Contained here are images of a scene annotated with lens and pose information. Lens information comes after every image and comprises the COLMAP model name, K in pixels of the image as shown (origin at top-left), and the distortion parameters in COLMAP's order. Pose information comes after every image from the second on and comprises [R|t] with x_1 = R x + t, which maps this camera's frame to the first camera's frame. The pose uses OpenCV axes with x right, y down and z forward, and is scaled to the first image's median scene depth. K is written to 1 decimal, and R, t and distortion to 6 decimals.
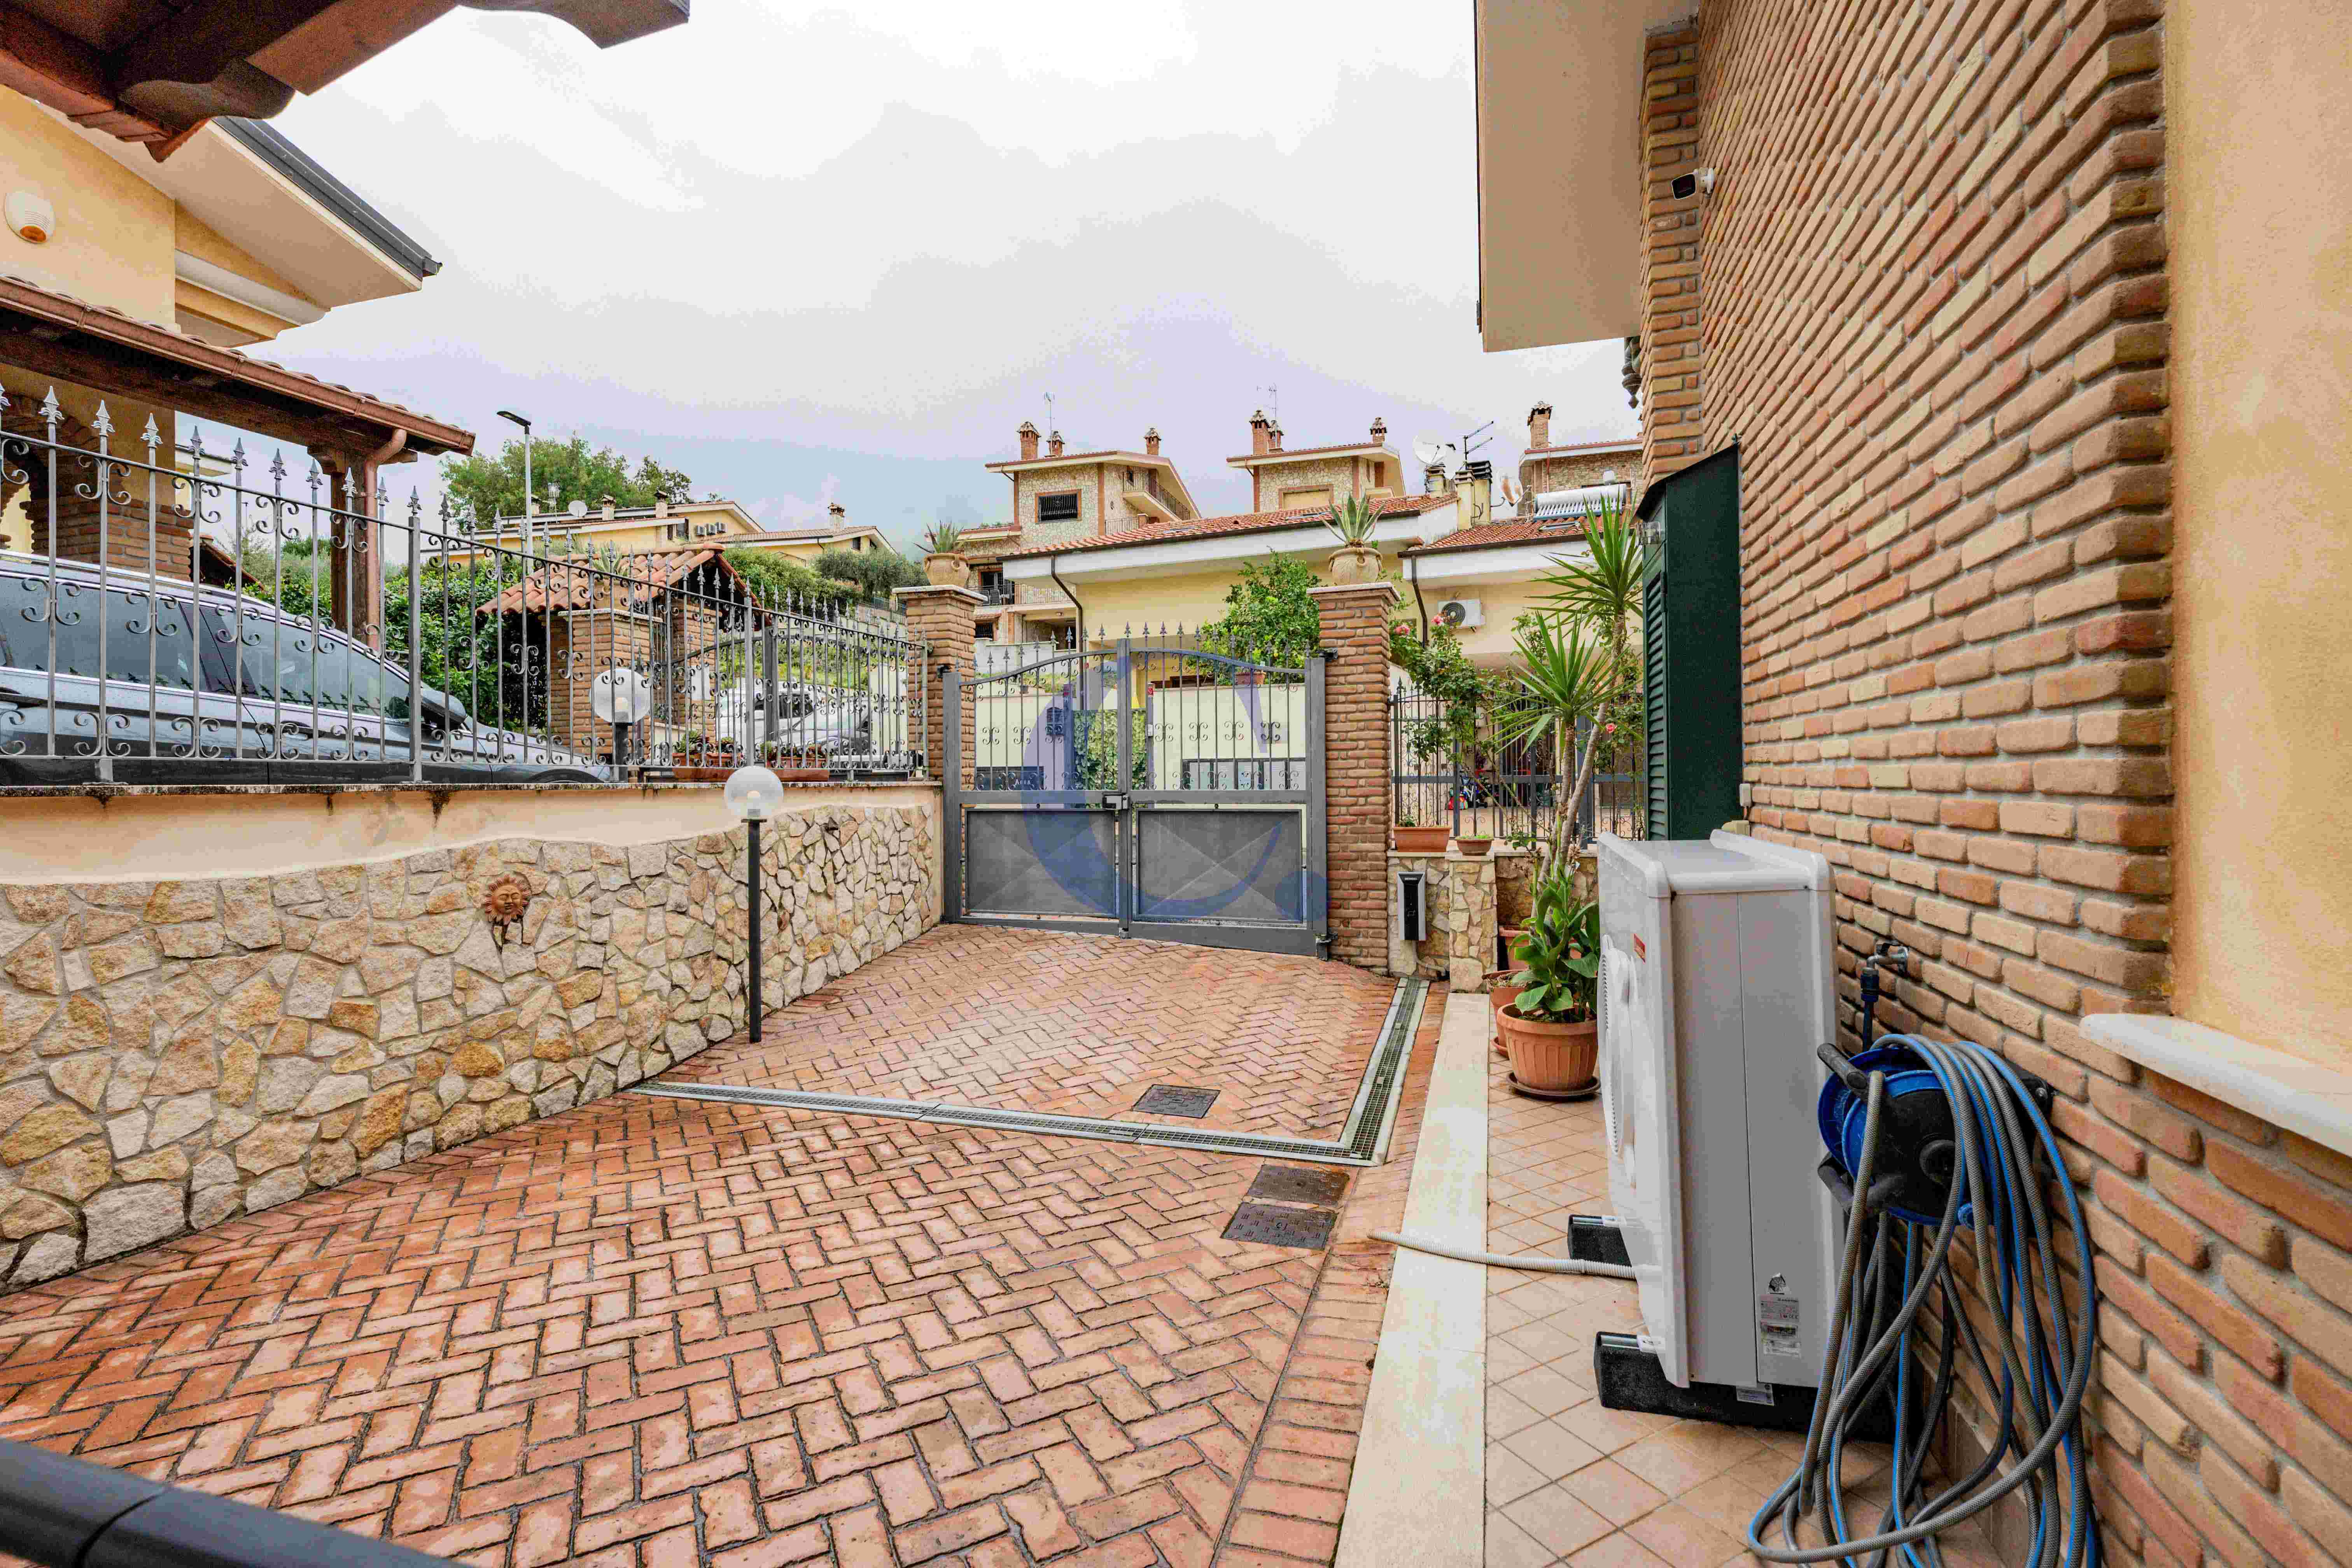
lens RADIAL K [[1069.5, 0, 1182.7], [0, 1069.5, 787.3], [0, 0, 1]] dist [-0.002913, 0.002029]
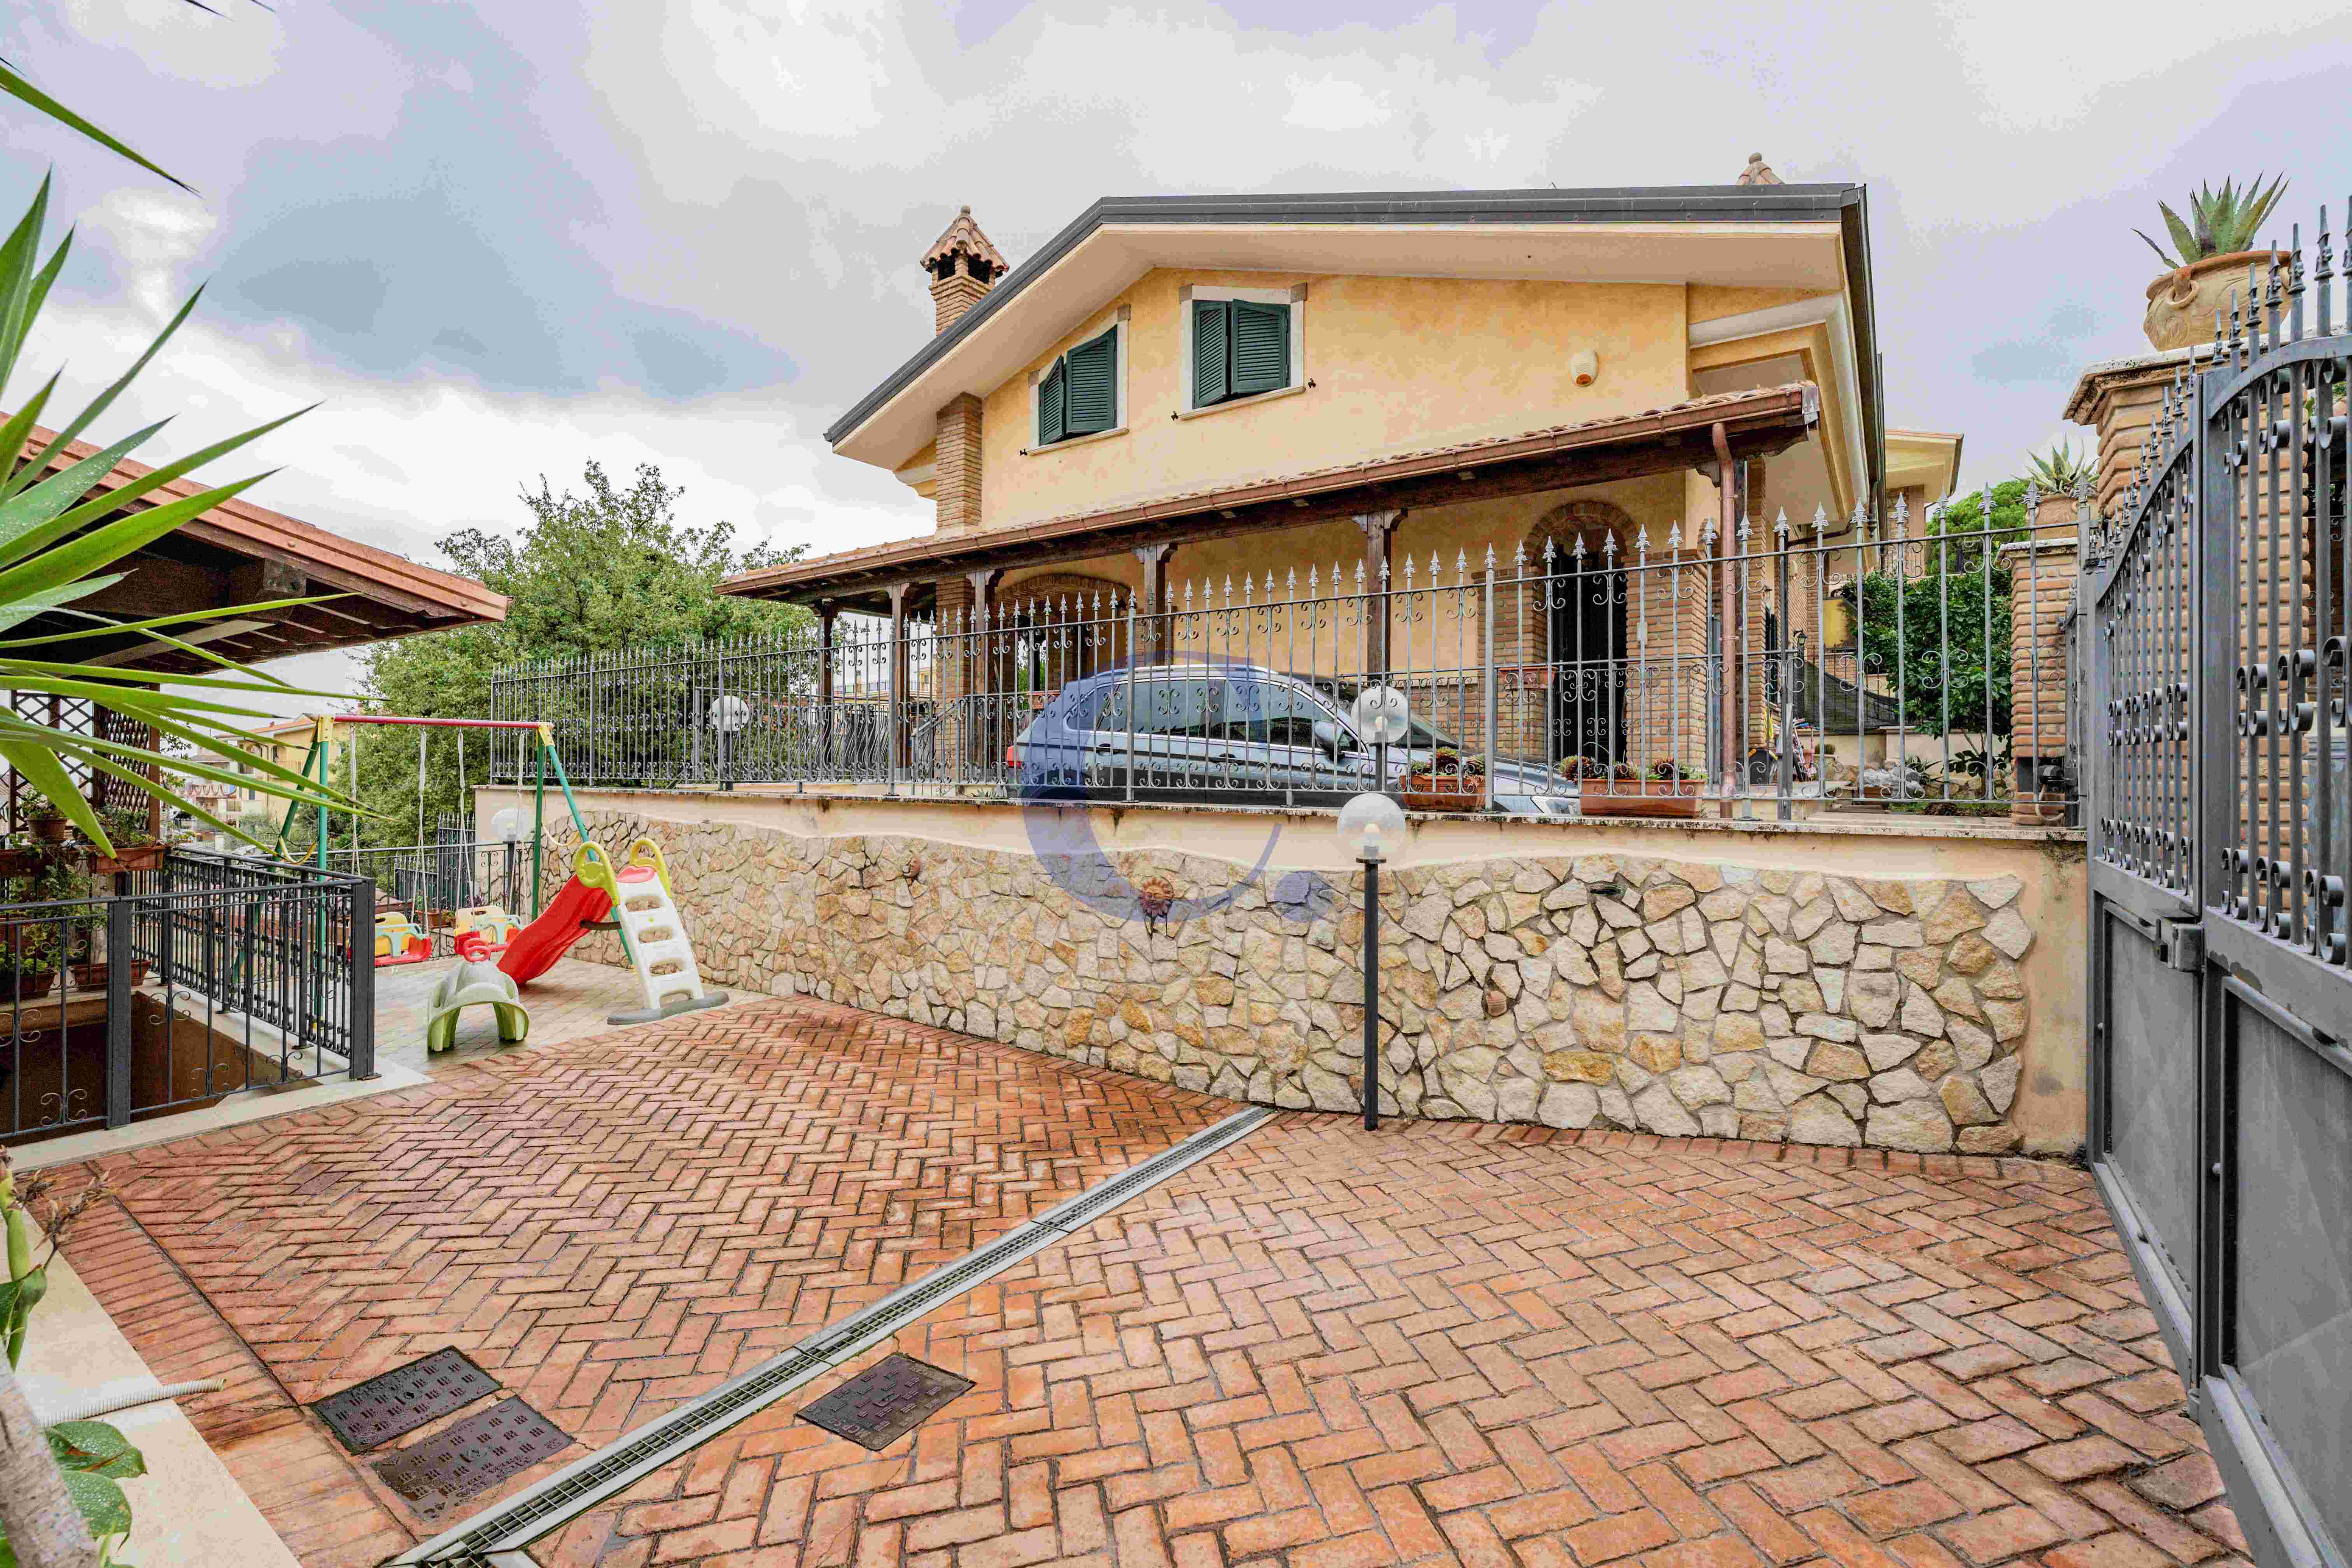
lens RADIAL K [[1018.6, 0, 1178.8], [0, 1018.6, 791.0], [0, 0, 1]] dist [0.002401, 0.000628]
pose [[-0.310215, 0.035028, -0.950021, 0.440532], [-0.003414, 0.999273, 0.037958, -0.058872], [0.950660, 0.015018, -0.309870, 1.256804]]
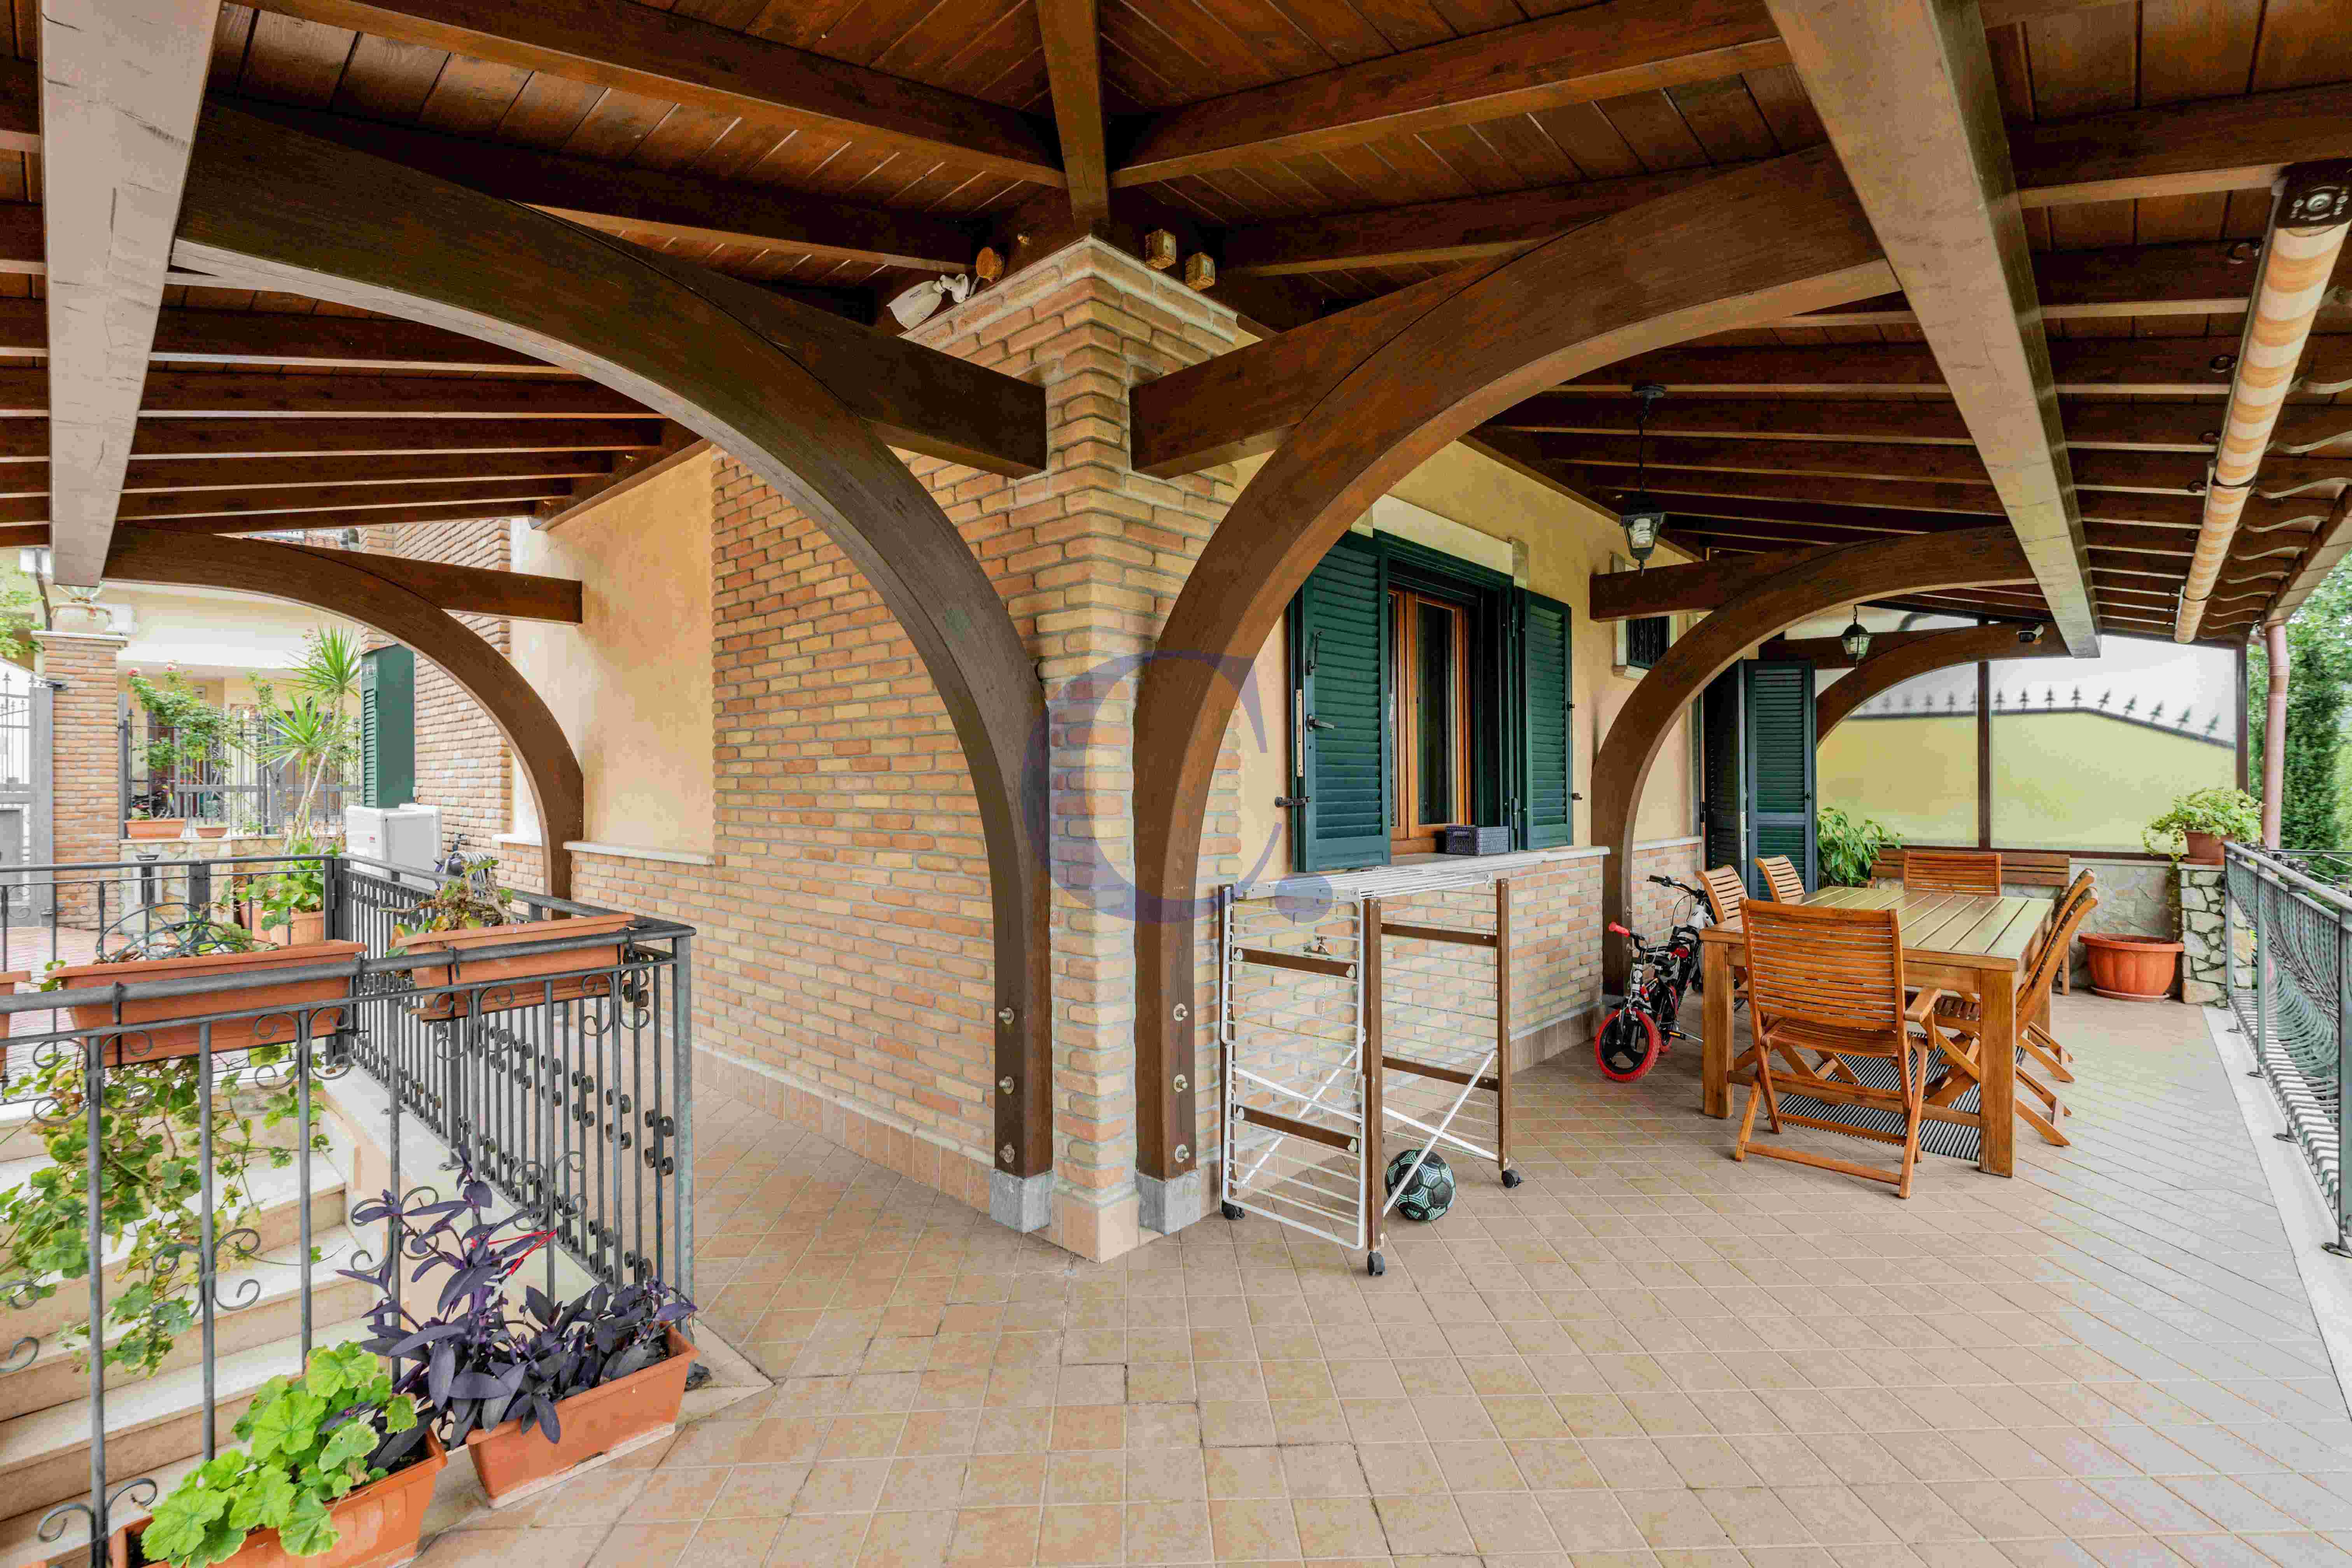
lens RADIAL K [[1018.6, 0, 1173.9], [0, 1018.6, 797.1], [0, 0, 1]] dist [0.002401, 0.000628]
pose [[0.445757, 0.005629, 0.895136, -0.557282], [-0.000128, 0.999981, -0.006225, 0.024508], [-0.895154, 0.002661, 0.445749, -1.125736]]
